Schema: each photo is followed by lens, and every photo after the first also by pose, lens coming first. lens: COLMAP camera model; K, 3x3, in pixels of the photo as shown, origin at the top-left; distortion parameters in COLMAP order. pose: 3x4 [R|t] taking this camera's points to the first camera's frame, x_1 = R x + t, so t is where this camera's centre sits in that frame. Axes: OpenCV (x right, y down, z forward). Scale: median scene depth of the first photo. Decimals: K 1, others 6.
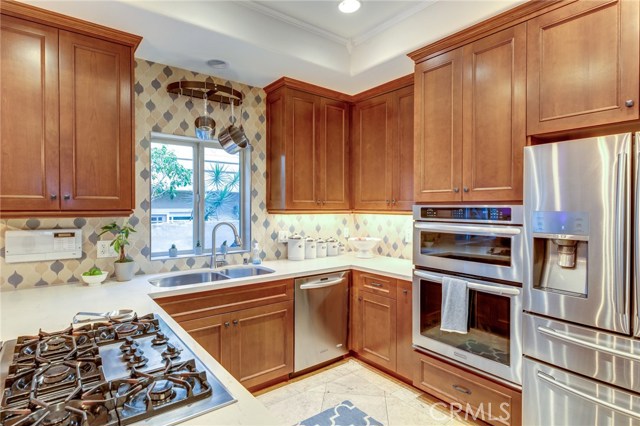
lens RADIAL K [[331.6, 0, 317.9], [0, 331.6, 210.2], [0, 0, 1]] dist [0.002606, 0.001489]
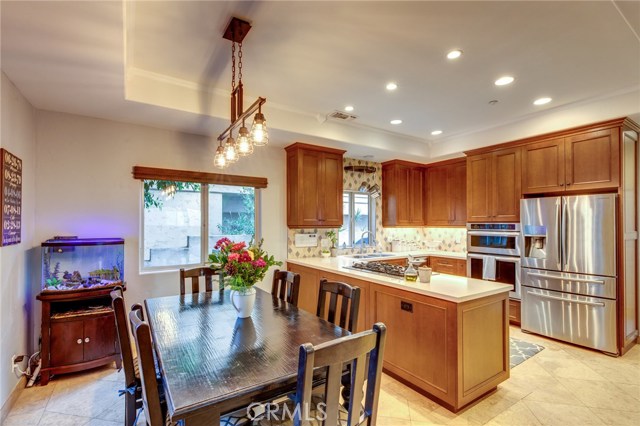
lens RADIAL K [[296.2, 0, 312.4], [0, 296.2, 220.4], [0, 0, 1]] dist [0.005642, 0.001288]
pose [[0.996461, -0.001449, -0.084046, -0.531548], [-0.000254, 0.999795, -0.020249, 0.006199], [0.084058, 0.020198, 0.996256, -0.962550]]
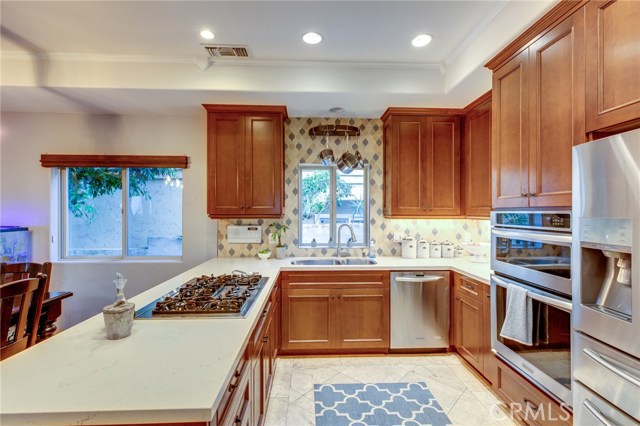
lens RADIAL K [[296.2, 0, 326.4], [0, 296.2, 211.0], [0, 0, 1]] dist [0.005642, 0.001288]
pose [[0.817994, -0.002960, -0.575219, 0.397346], [-0.006018, 0.999888, -0.013704, 0.000403], [0.575195, 0.014672, 0.817885, -0.037706]]
